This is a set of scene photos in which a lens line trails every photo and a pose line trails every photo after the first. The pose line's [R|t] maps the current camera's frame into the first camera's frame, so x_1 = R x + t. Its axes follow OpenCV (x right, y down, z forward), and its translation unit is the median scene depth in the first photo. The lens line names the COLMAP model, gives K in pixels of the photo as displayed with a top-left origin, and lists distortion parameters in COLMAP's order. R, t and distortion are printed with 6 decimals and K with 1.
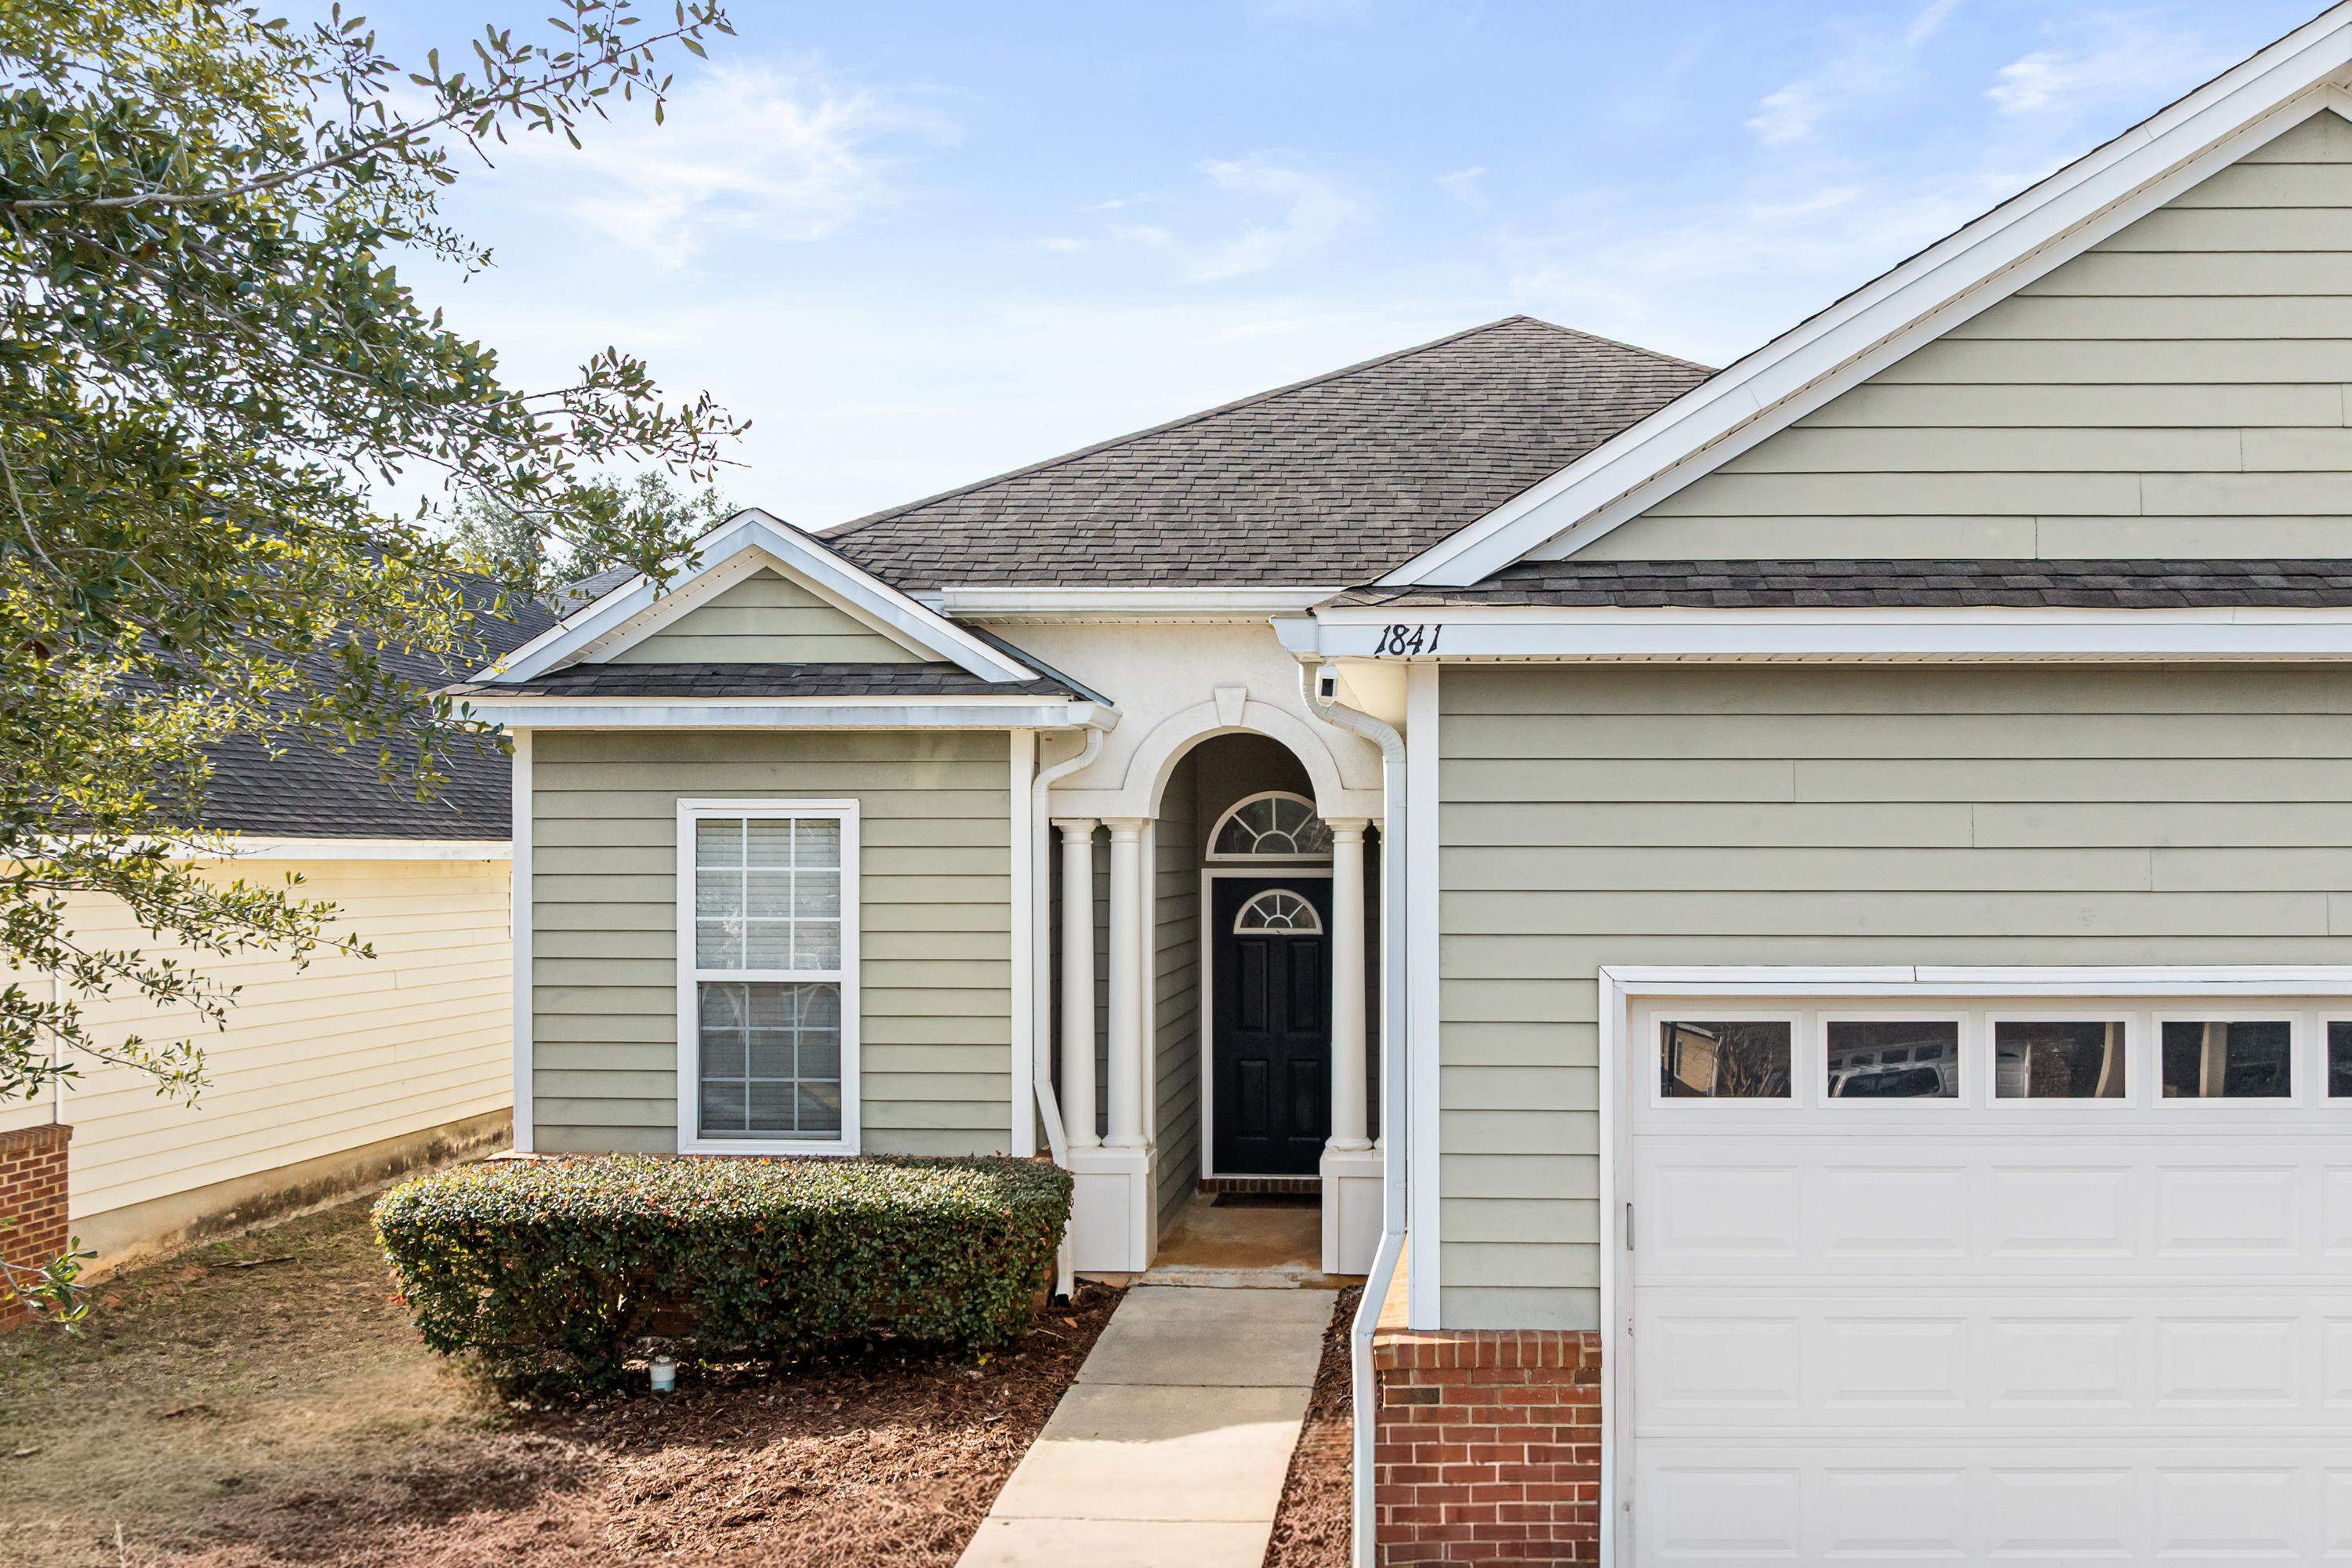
lens RADIAL K [[1848.8, 0, 1382.4], [0, 1848.8, 823.8], [0, 0, 1]] dist [-0.035992, 0.001797]
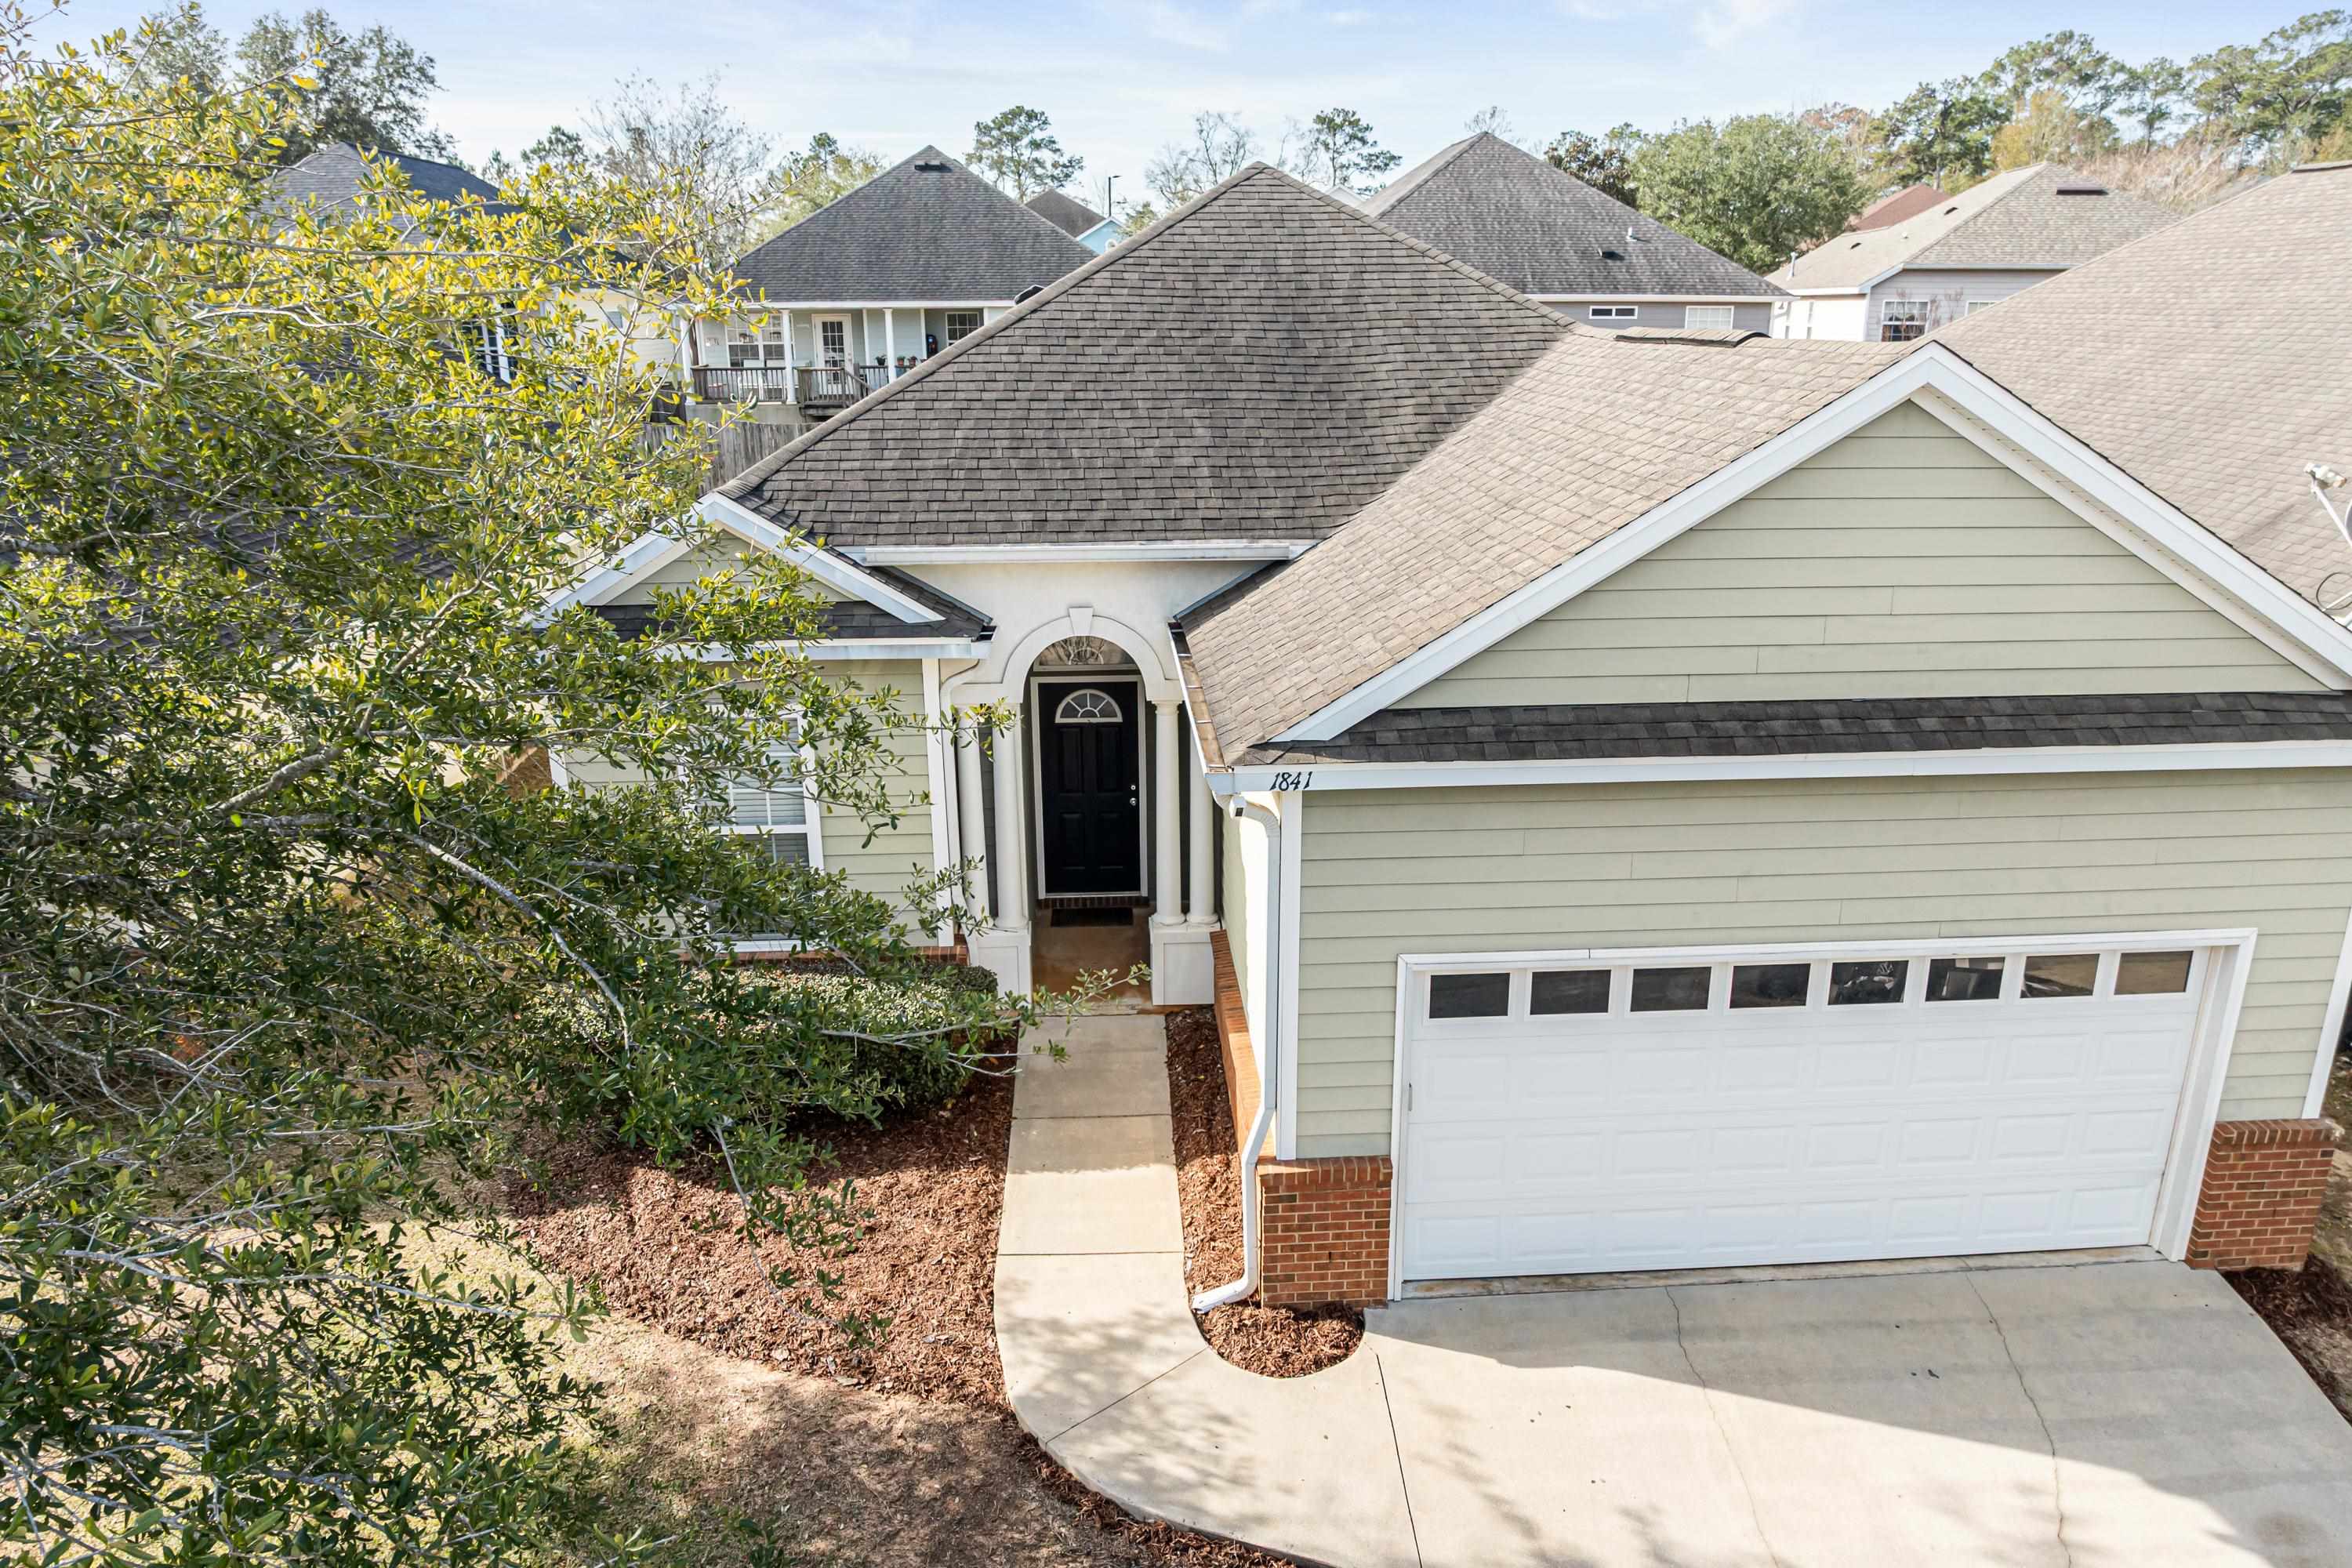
lens RADIAL K [[1653.1, 0, 1179.4], [0, 1653.1, 850.2], [0, 0, 1]] dist [-0.046871, 0.005784]
pose [[0.995734, -0.034394, 0.085617, -0.122897], [0.004515, 0.944976, 0.327107, -0.306989], [-0.092156, -0.325325, 0.941101, -0.194817]]
